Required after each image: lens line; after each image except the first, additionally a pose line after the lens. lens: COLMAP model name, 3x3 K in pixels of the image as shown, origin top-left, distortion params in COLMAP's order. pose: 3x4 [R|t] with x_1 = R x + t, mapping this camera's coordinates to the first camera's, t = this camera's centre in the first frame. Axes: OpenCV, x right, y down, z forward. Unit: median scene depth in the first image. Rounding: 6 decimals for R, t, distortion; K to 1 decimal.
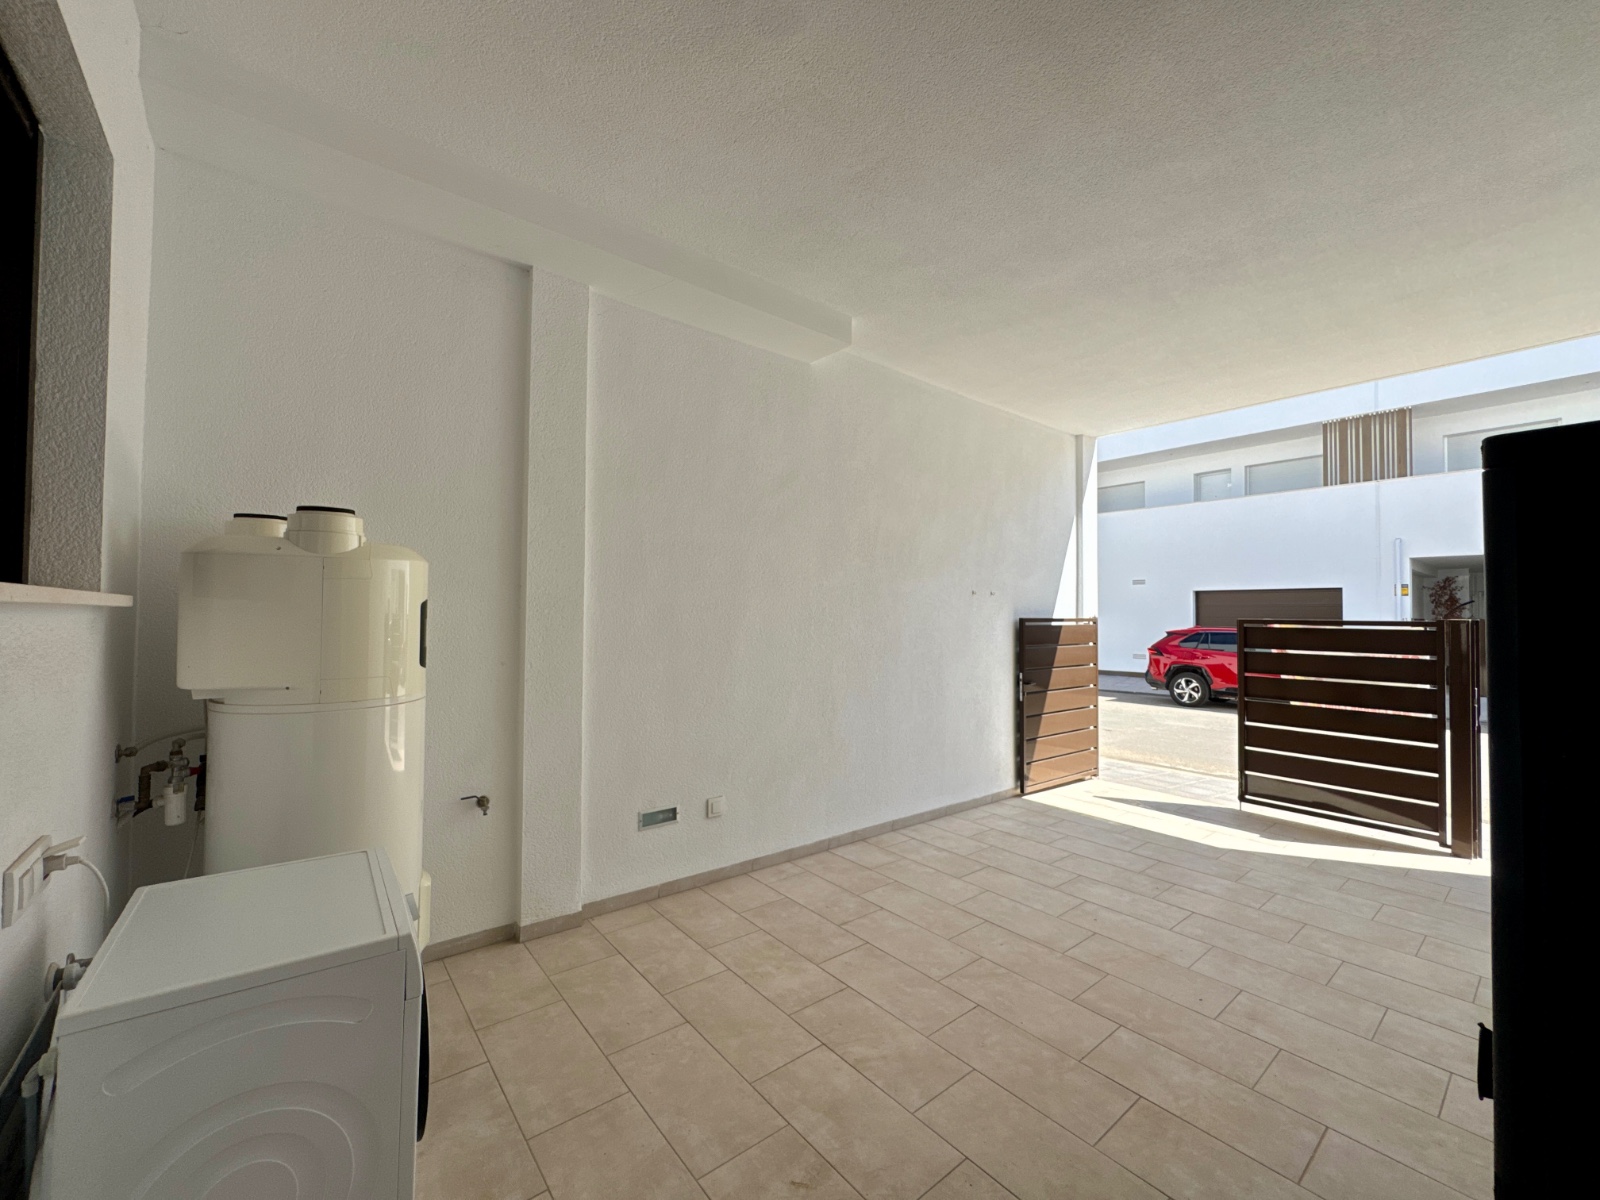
lens RADIAL K [[640.2, 0, 799.7], [0, 640.2, 600.5], [0, 0, 1]] dist [-0.004928, 0.000946]
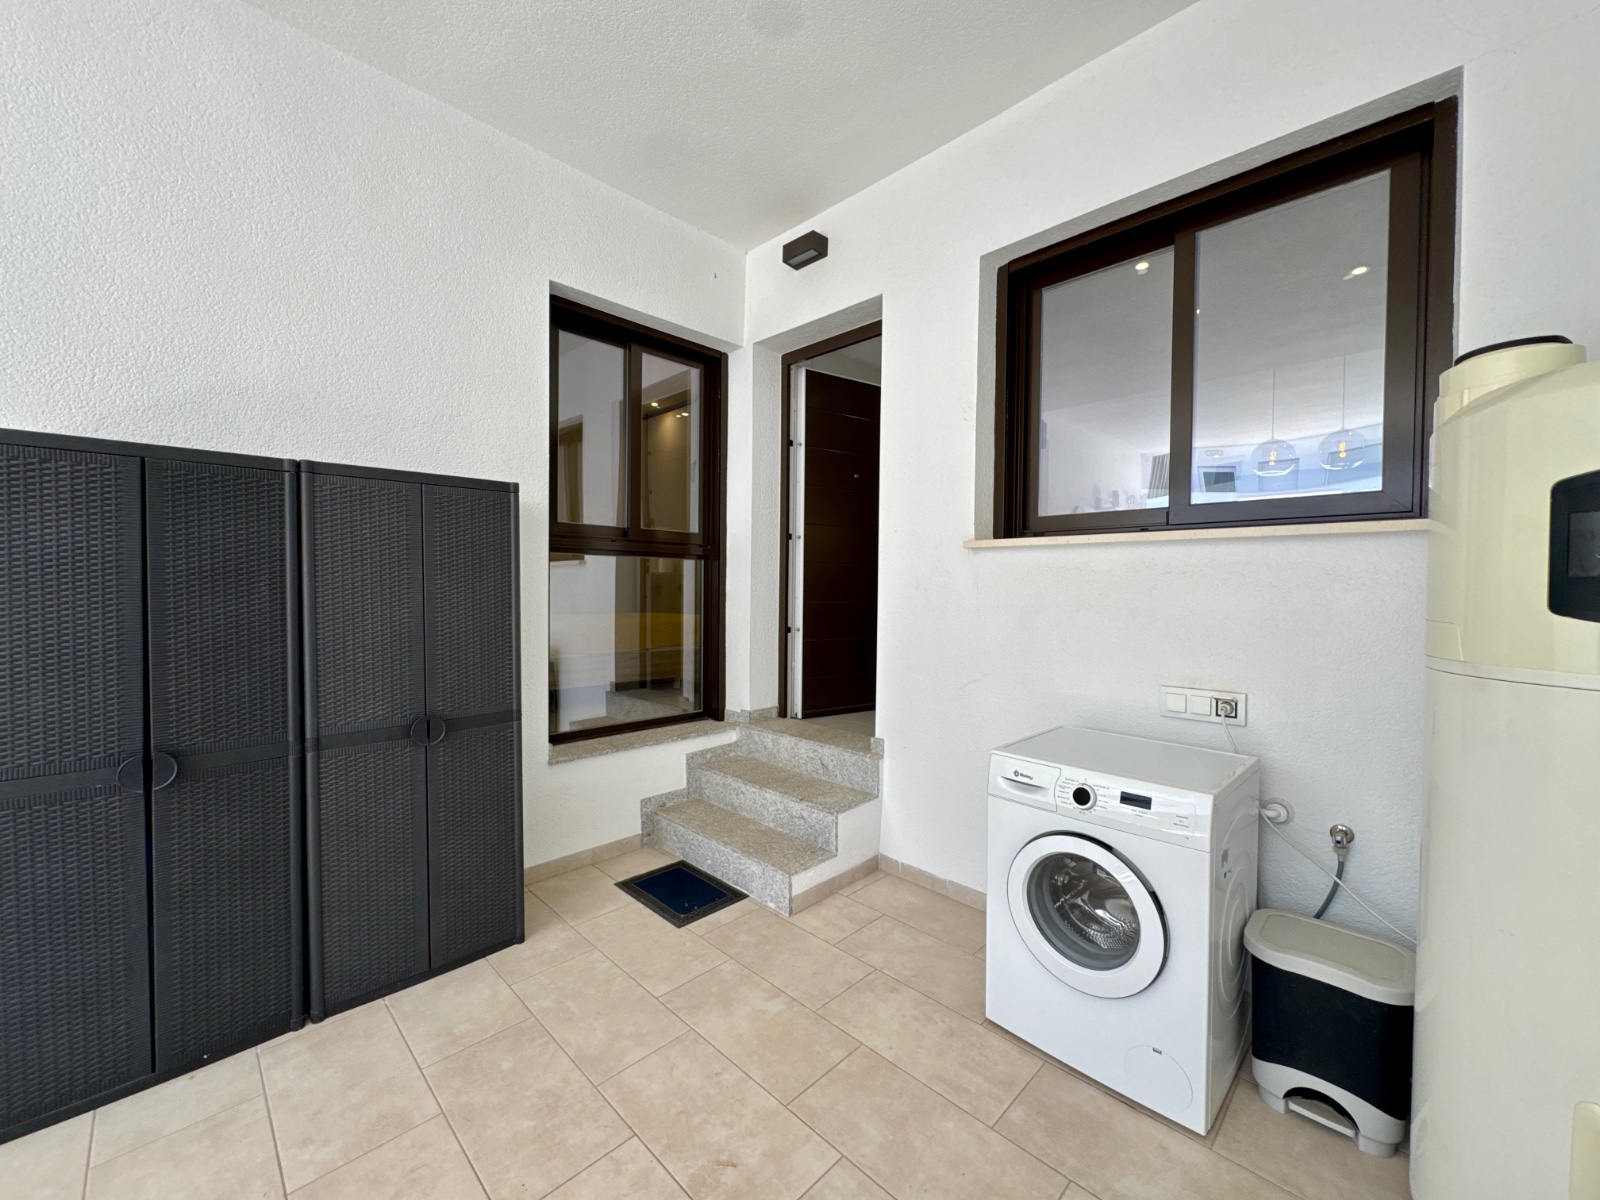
lens RADIAL K [[640.2, 0, 799.2], [0, 640.2, 602.0], [0, 0, 1]] dist [-0.004928, 0.000946]
pose [[-0.995087, -0.019843, -0.096998, 0.000690], [-0.019910, 0.999802, -0.000270, 0.064912], [0.096984, 0.001662, -0.995285, 0.880977]]
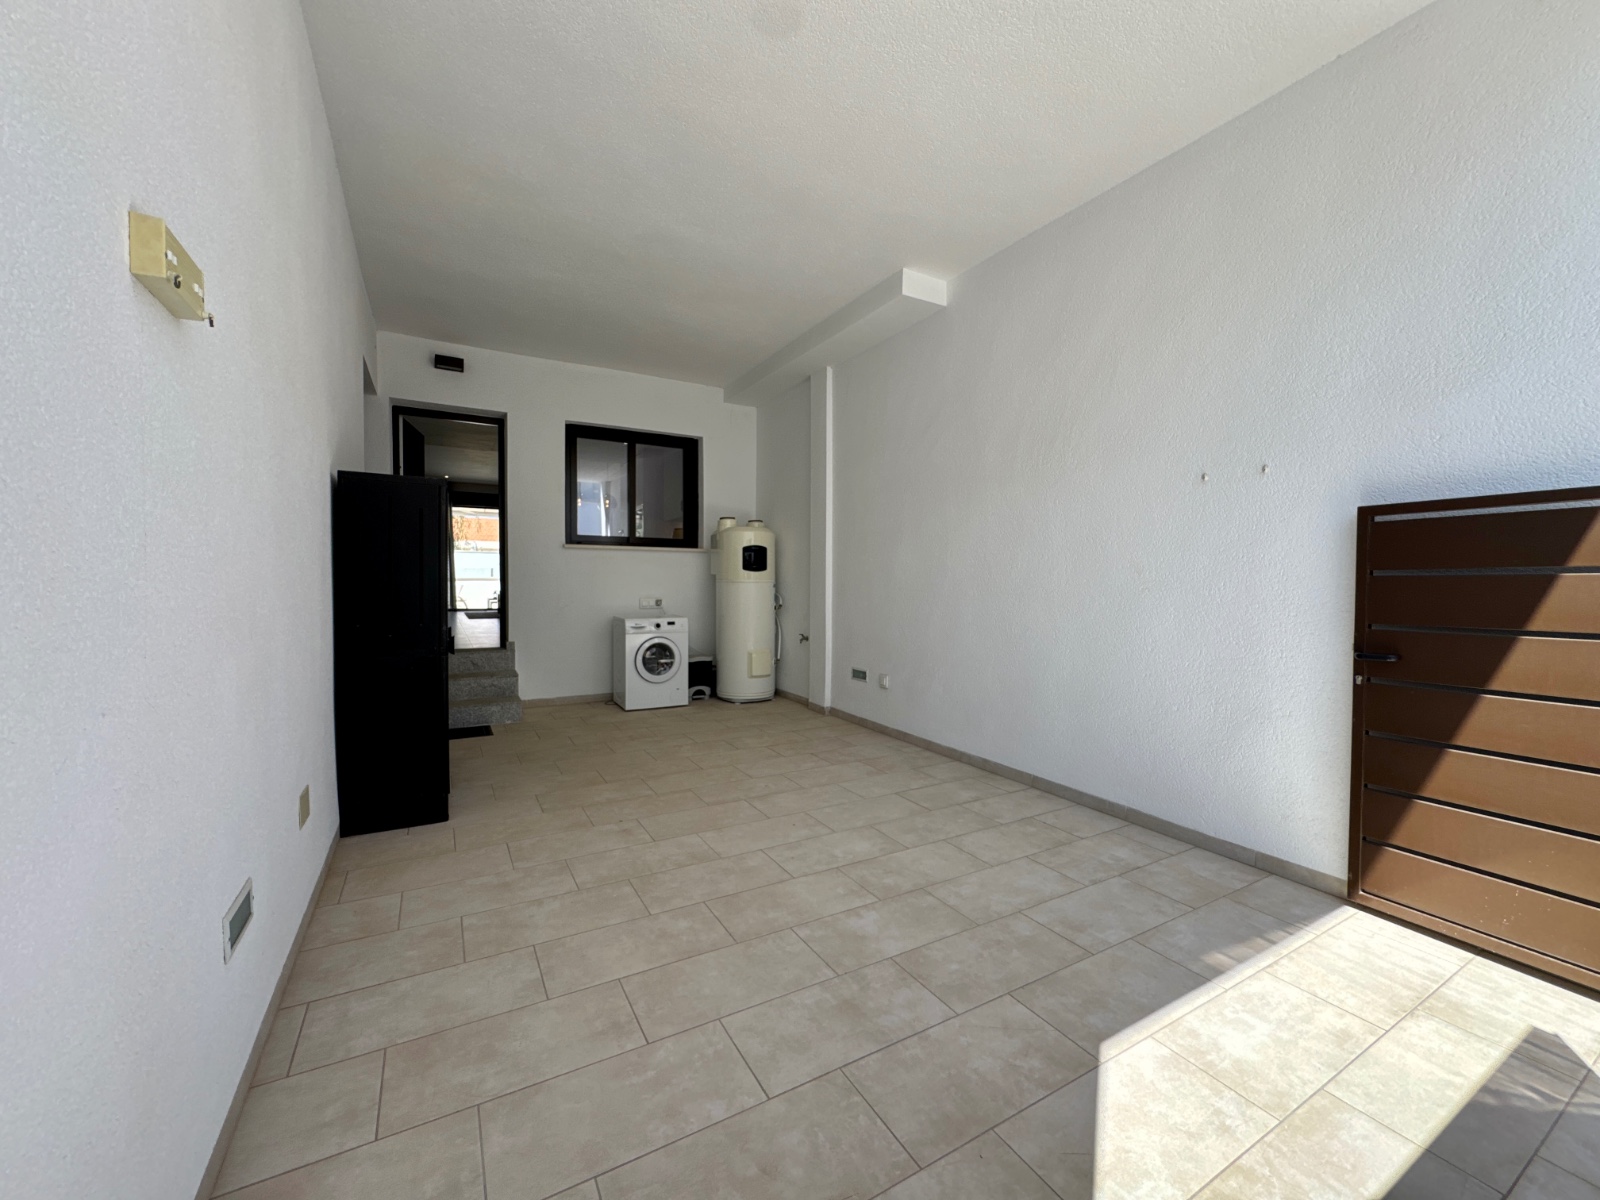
lens RADIAL K [[640.2, 0, 798.0], [0, 640.2, 600.2], [0, 0, 1]] dist [-0.004928, 0.000946]
pose [[-0.165560, 0.018421, -0.986028, 1.283179], [0.014556, 0.999762, 0.016234, 0.118973], [0.986092, -0.011665, -0.165789, 1.048319]]
